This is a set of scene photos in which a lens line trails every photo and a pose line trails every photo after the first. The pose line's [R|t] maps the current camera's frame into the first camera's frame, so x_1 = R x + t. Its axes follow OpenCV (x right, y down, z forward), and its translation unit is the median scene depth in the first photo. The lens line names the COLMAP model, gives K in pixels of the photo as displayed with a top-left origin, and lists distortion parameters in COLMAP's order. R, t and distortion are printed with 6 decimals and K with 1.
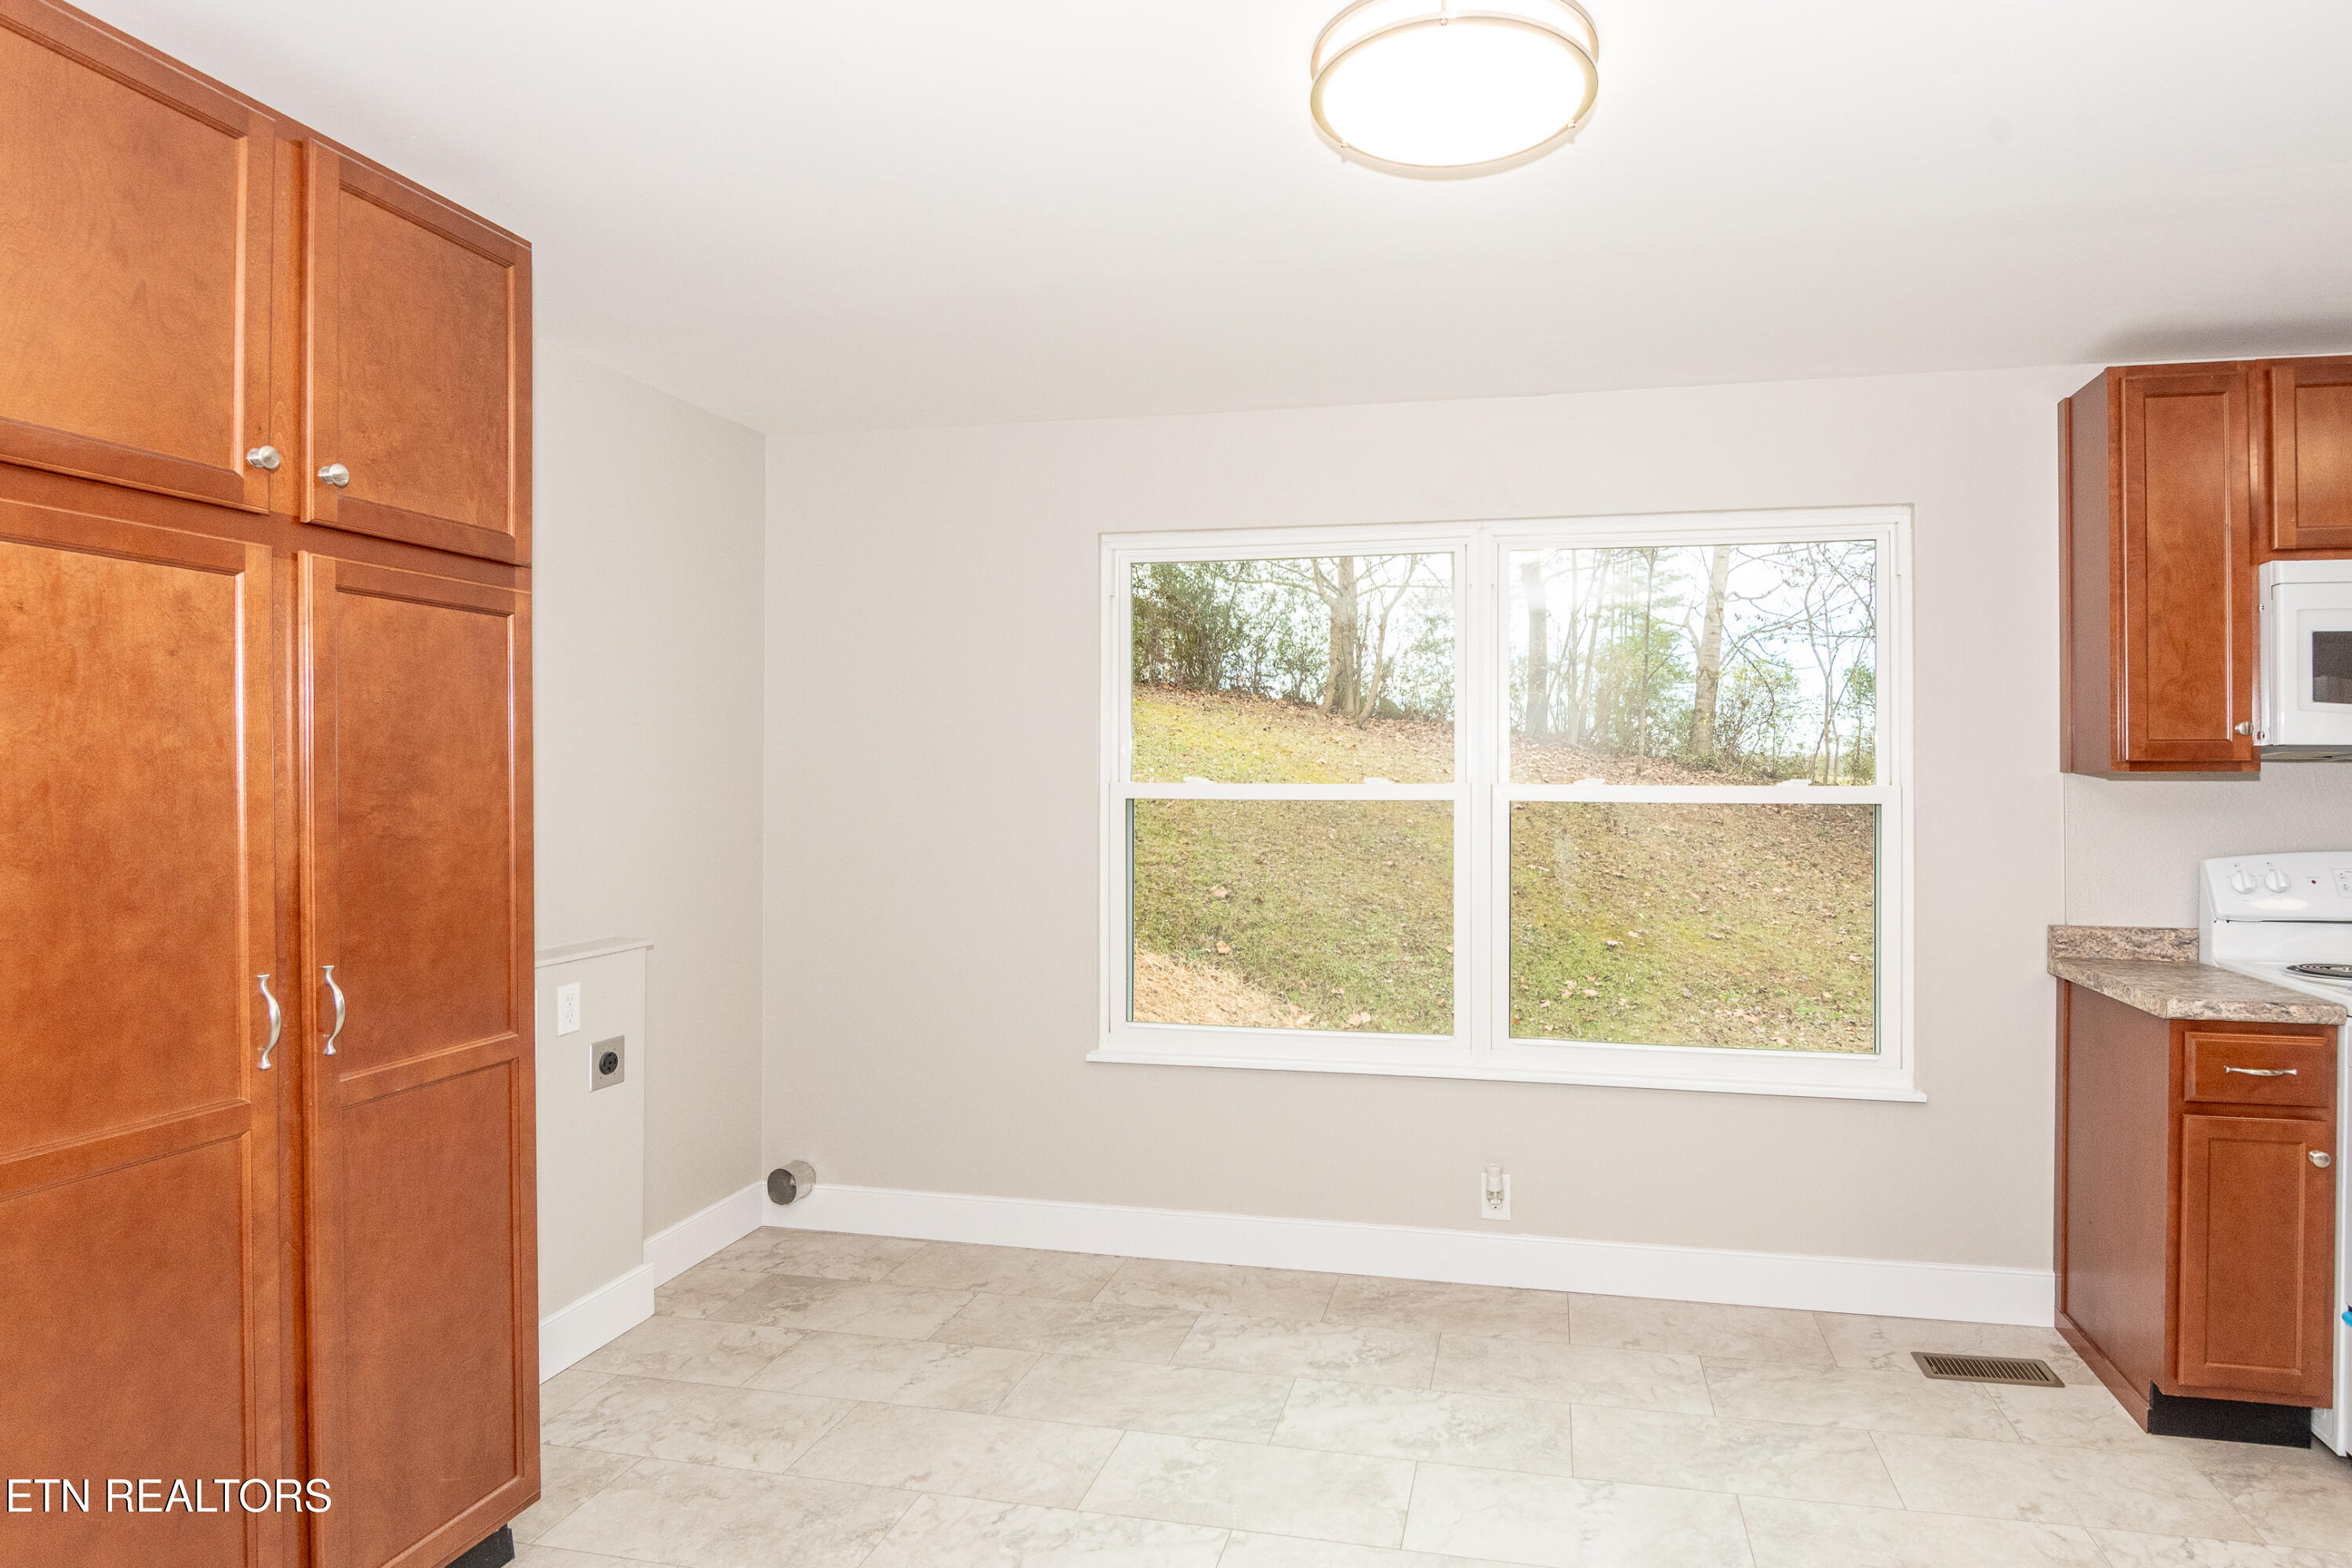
lens RADIAL K [[1273.9, 0, 1296.4], [0, 1273.9, 776.3], [0, 0, 1]] dist [-0.010988, -0.008093]
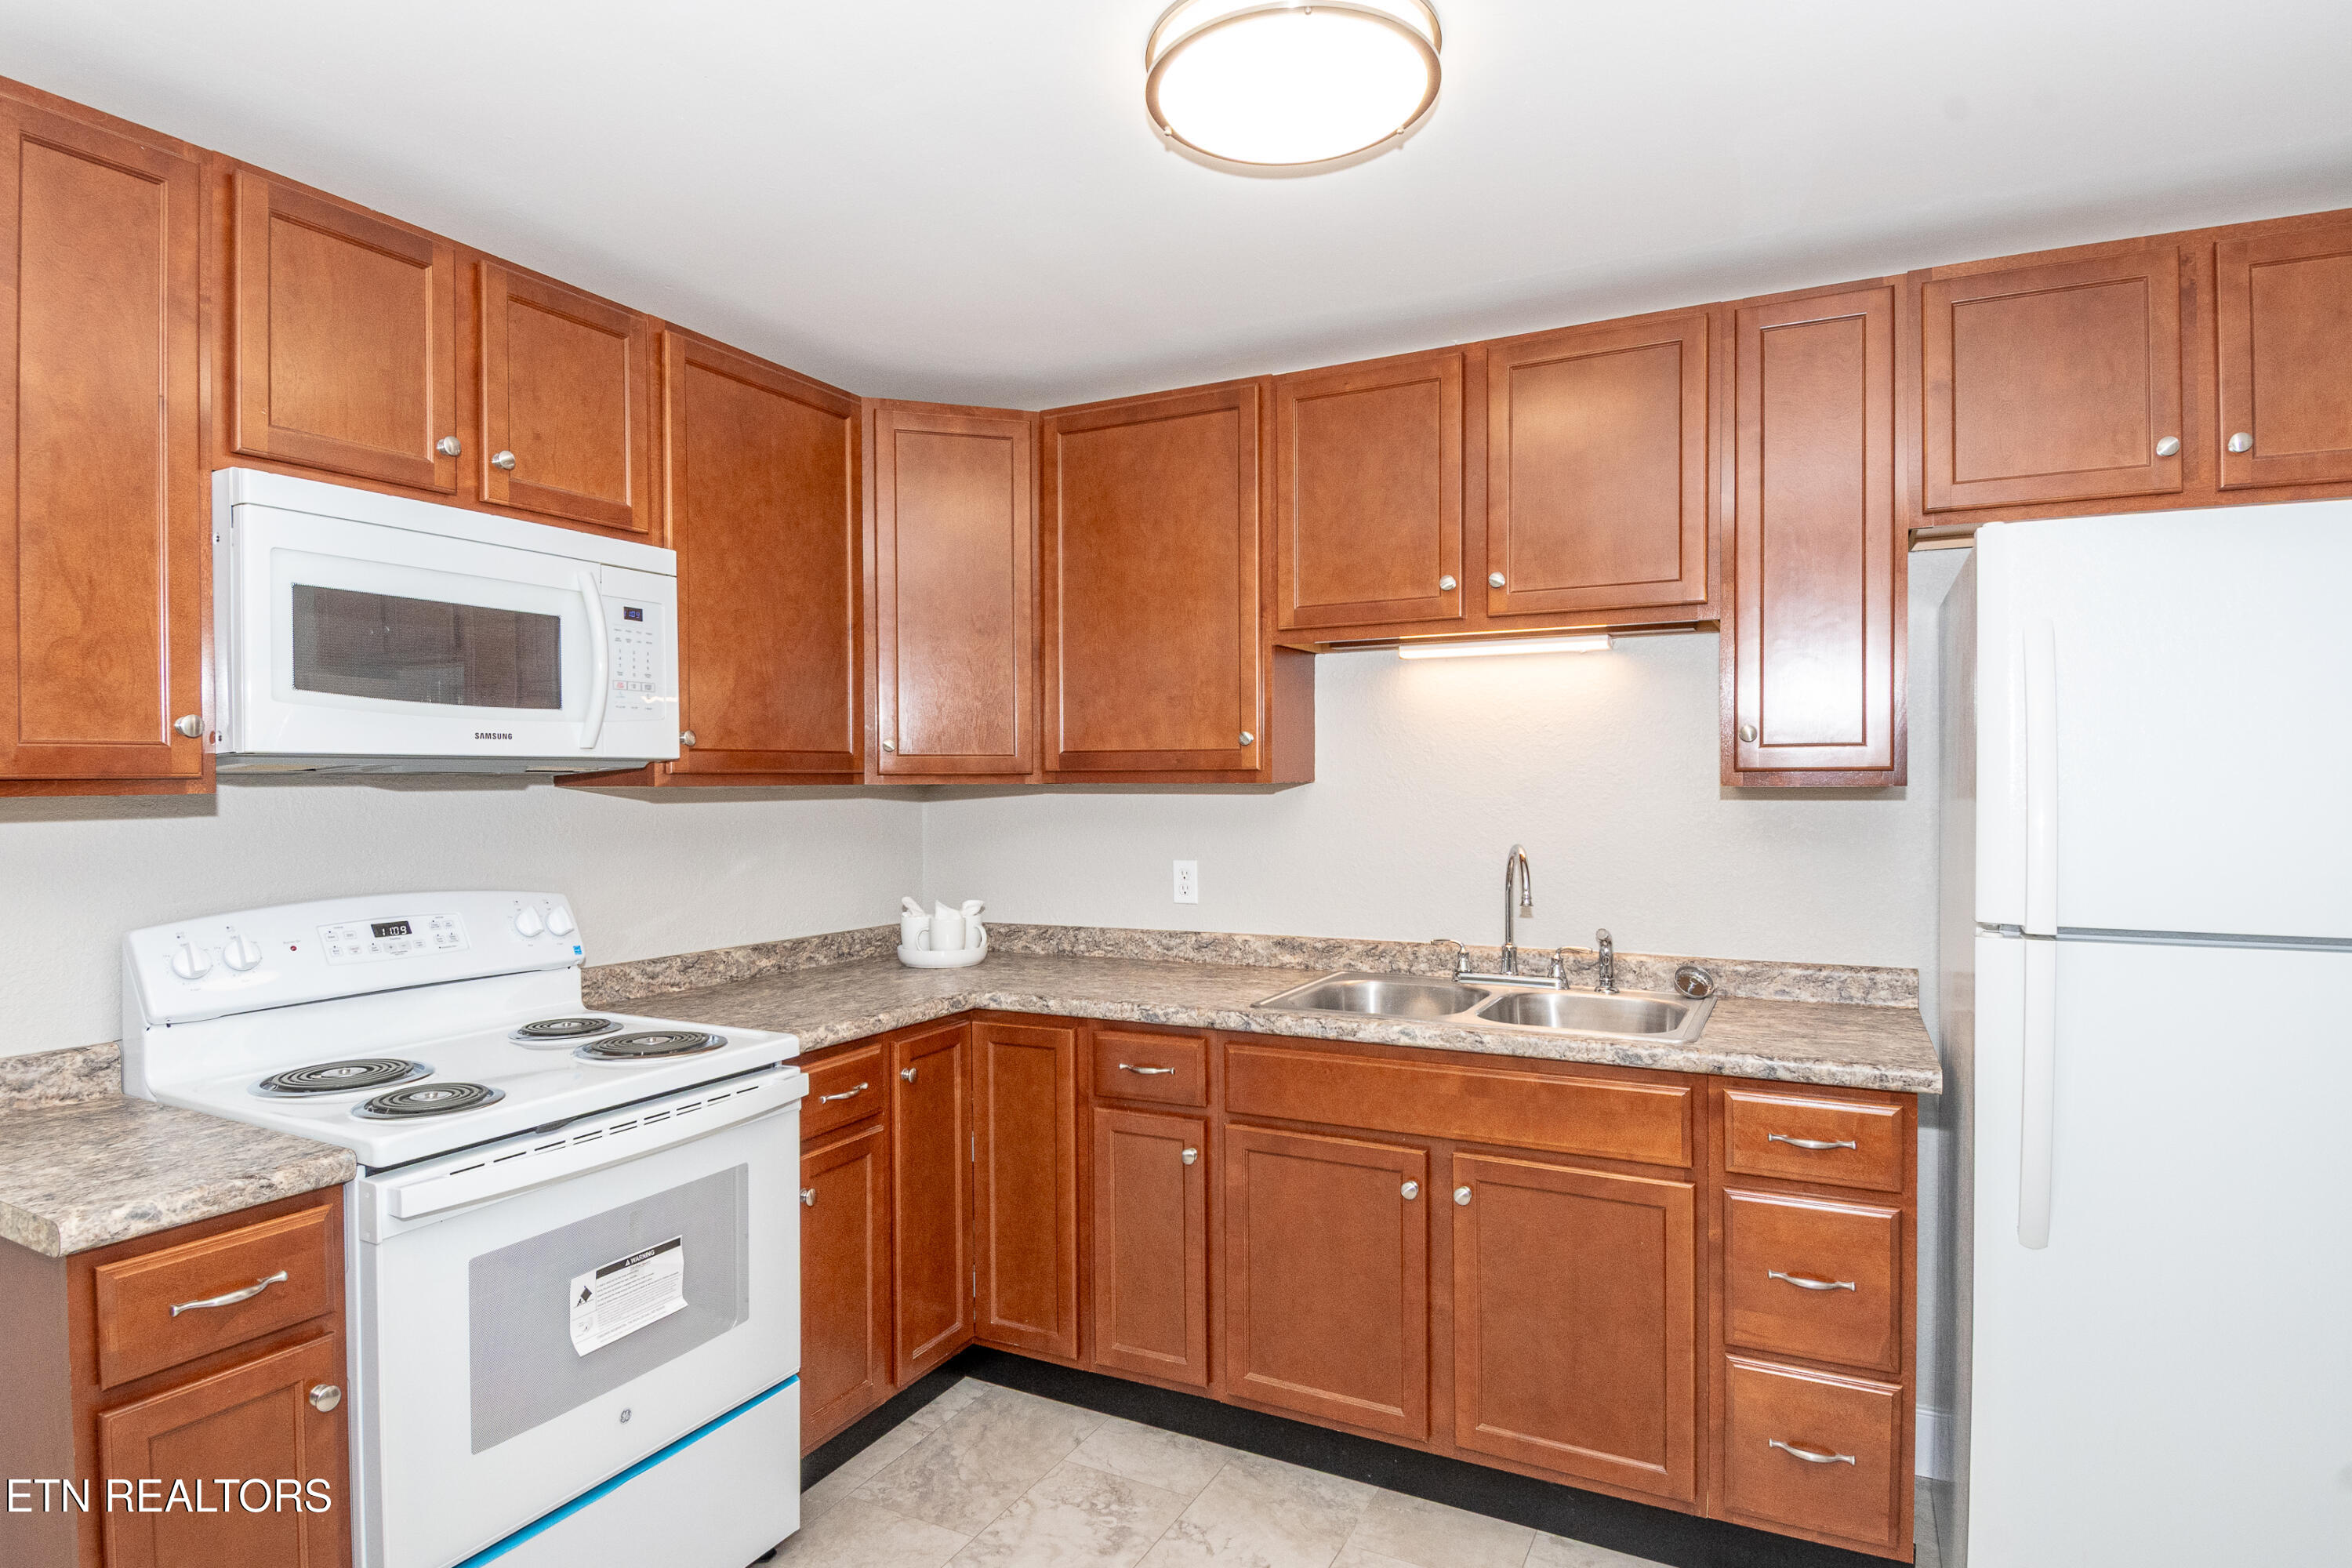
lens RADIAL K [[1276.9, 0, 1164.0], [0, 1276.9, 782.9], [0, 0, 1]] dist [0.002998, -0.020709]
pose [[0.267312, -0.009961, 0.963559, 0.246814], [0.005847, 0.999945, 0.008715, -0.010952], [-0.963592, 0.003304, 0.267356, 0.331591]]
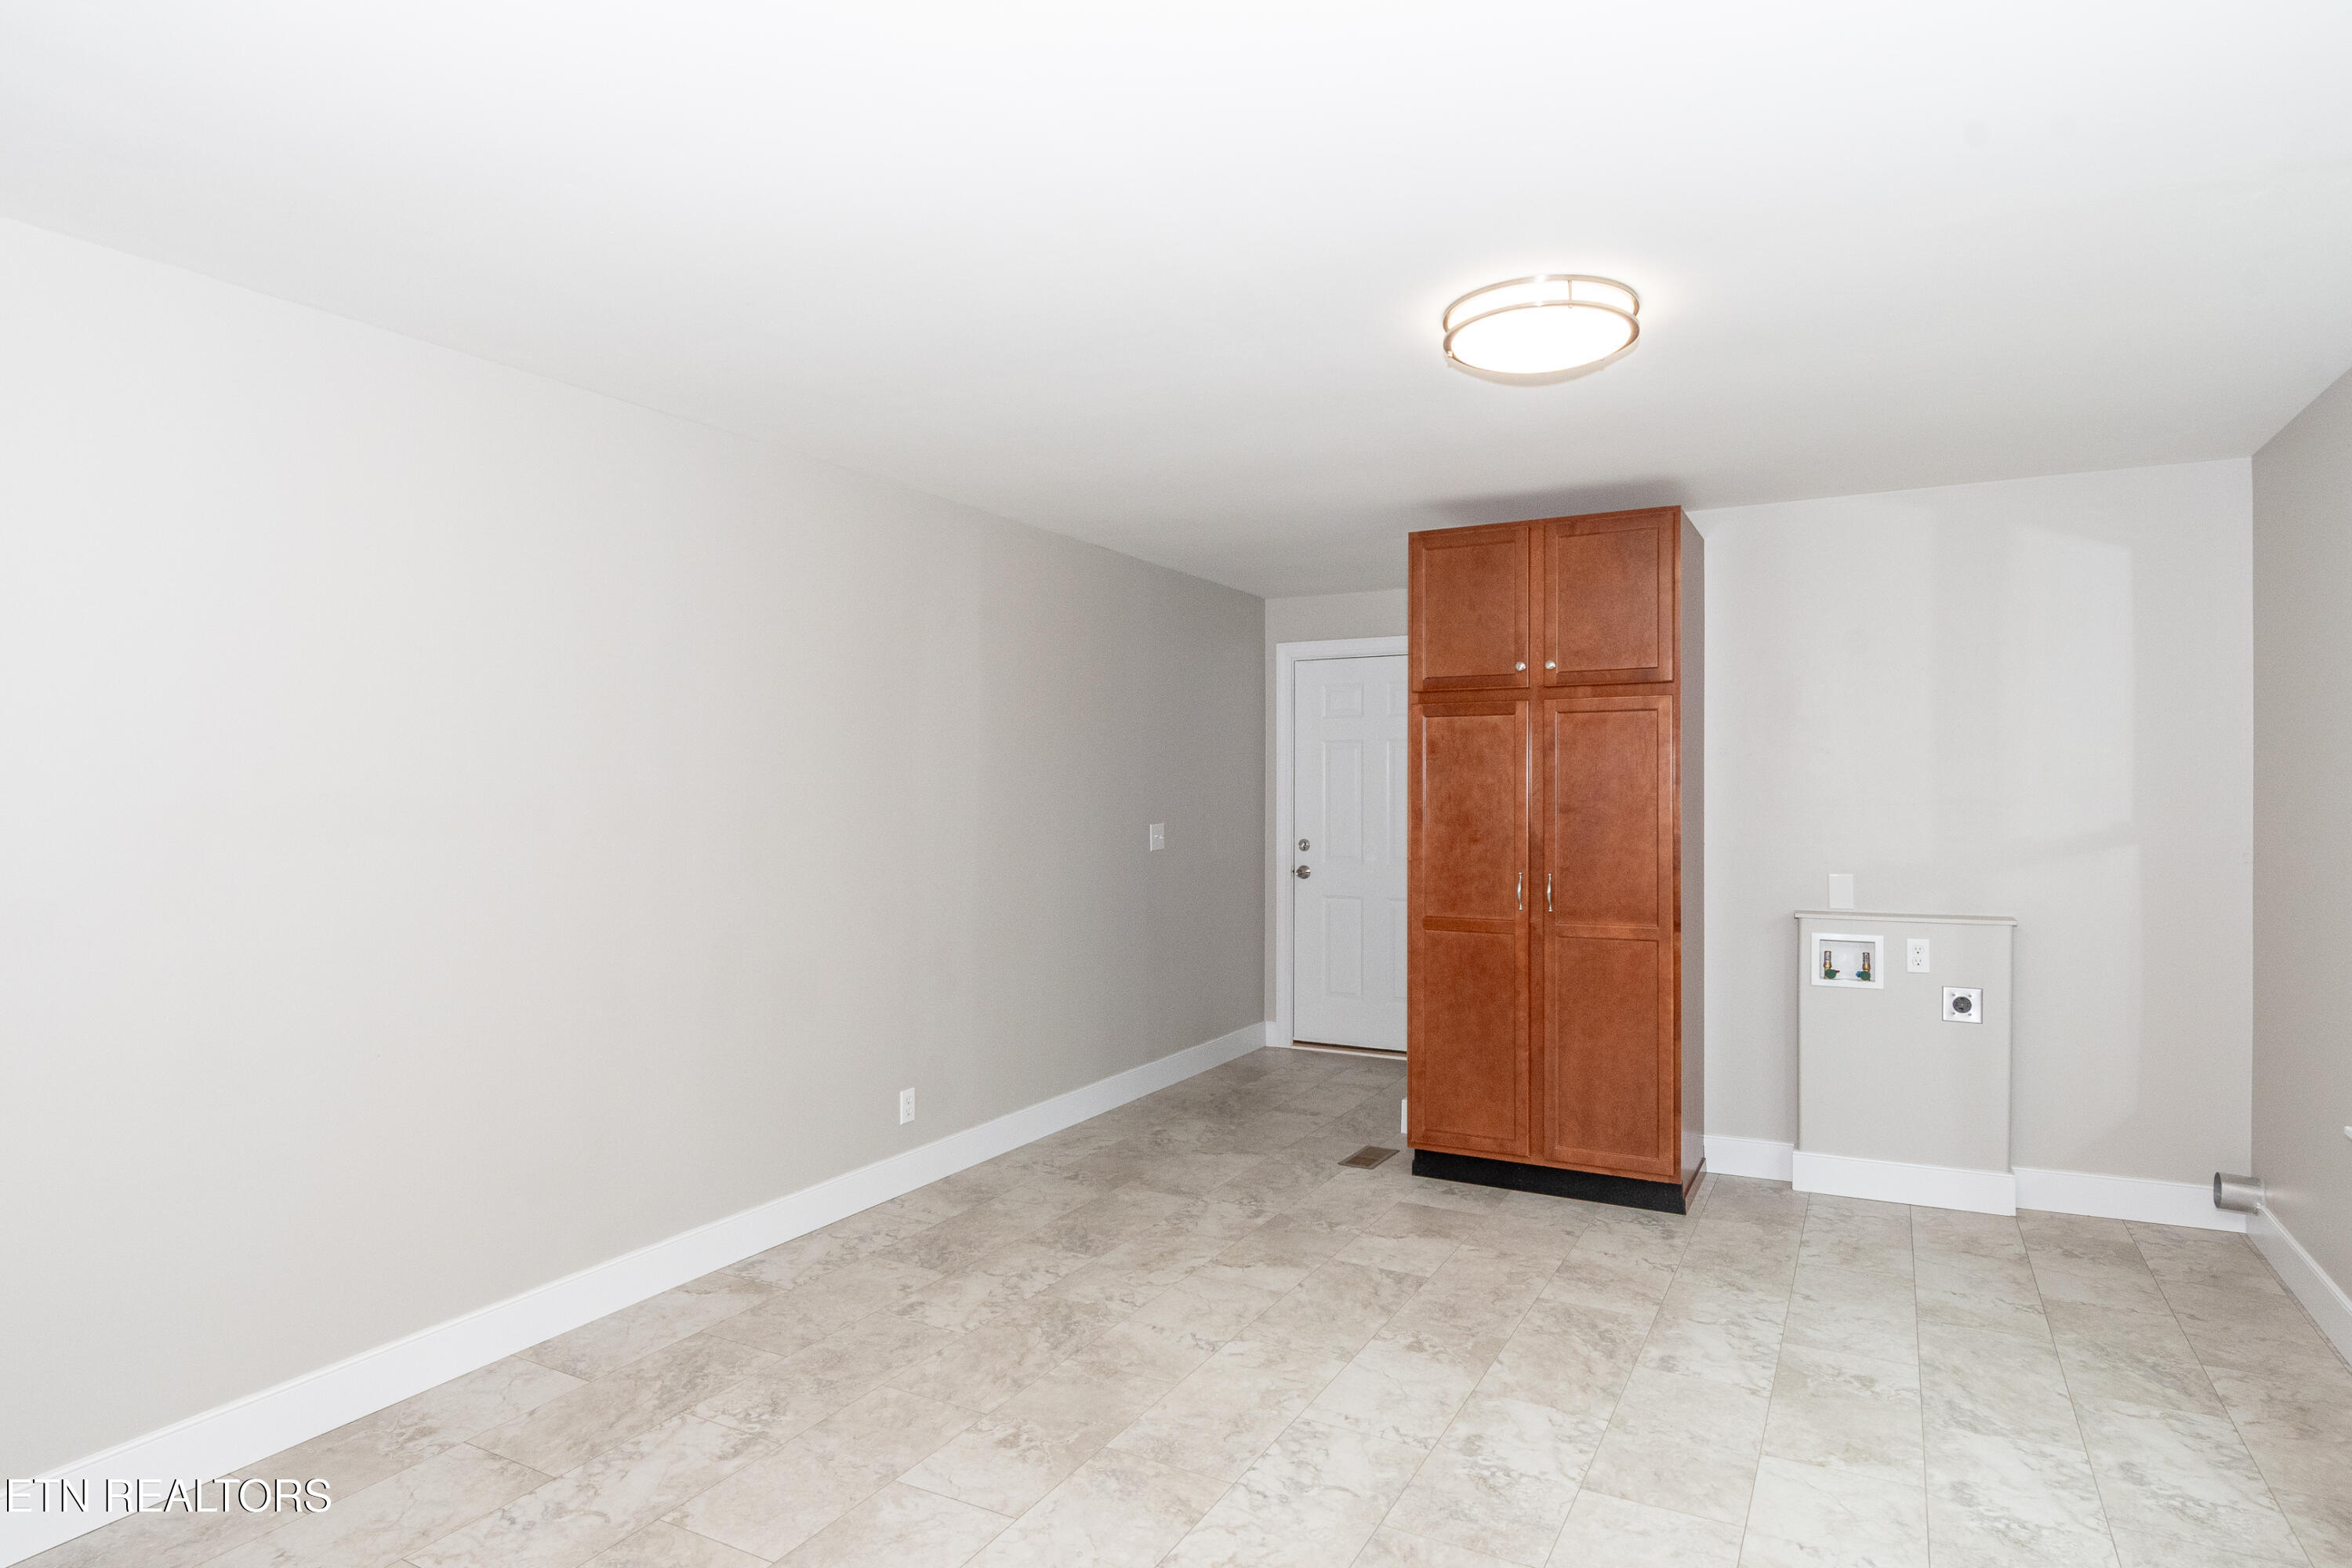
lens RADIAL K [[1273.9, 0, 1194.6], [0, 1273.9, 790.3], [0, 0, 1]] dist [-0.010988, -0.008093]
pose [[-0.283330, 0.004357, -0.959012, 0.988760], [0.004446, 0.999985, 0.003230, -0.009452], [0.959012, -0.003348, -0.283345, 0.604301]]
